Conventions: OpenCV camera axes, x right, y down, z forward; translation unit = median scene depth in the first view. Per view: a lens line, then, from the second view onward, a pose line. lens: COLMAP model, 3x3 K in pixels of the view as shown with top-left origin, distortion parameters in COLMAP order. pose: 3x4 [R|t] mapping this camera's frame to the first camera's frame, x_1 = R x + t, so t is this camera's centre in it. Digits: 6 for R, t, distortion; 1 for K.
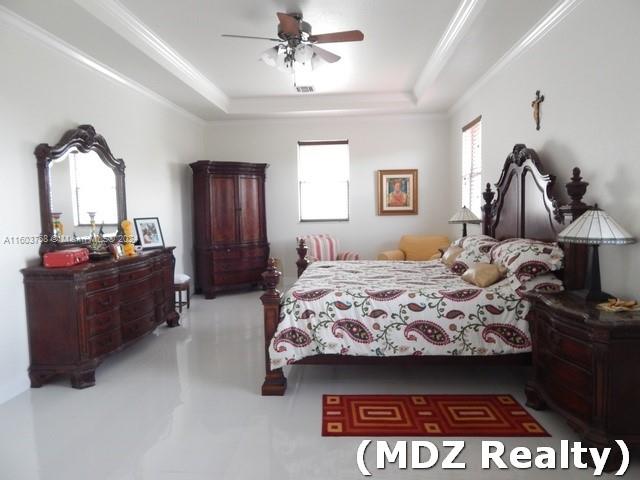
lens RADIAL K [[420.2, 0, 318.5], [0, 420.2, 238.5], [0, 0, 1]] dist [0.011616, -0.018231]
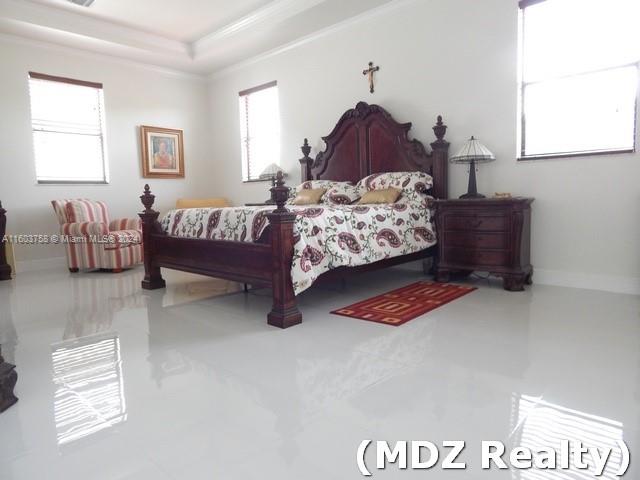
lens RADIAL K [[420.2, 0, 317.4], [0, 420.2, 239.4], [0, 0, 1]] dist [0.011616, -0.018231]
pose [[0.633844, -0.071604, 0.770140, -0.762003], [0.071441, 0.996869, 0.033886, 0.168846], [-0.770155, 0.033541, 0.636975, 0.397048]]
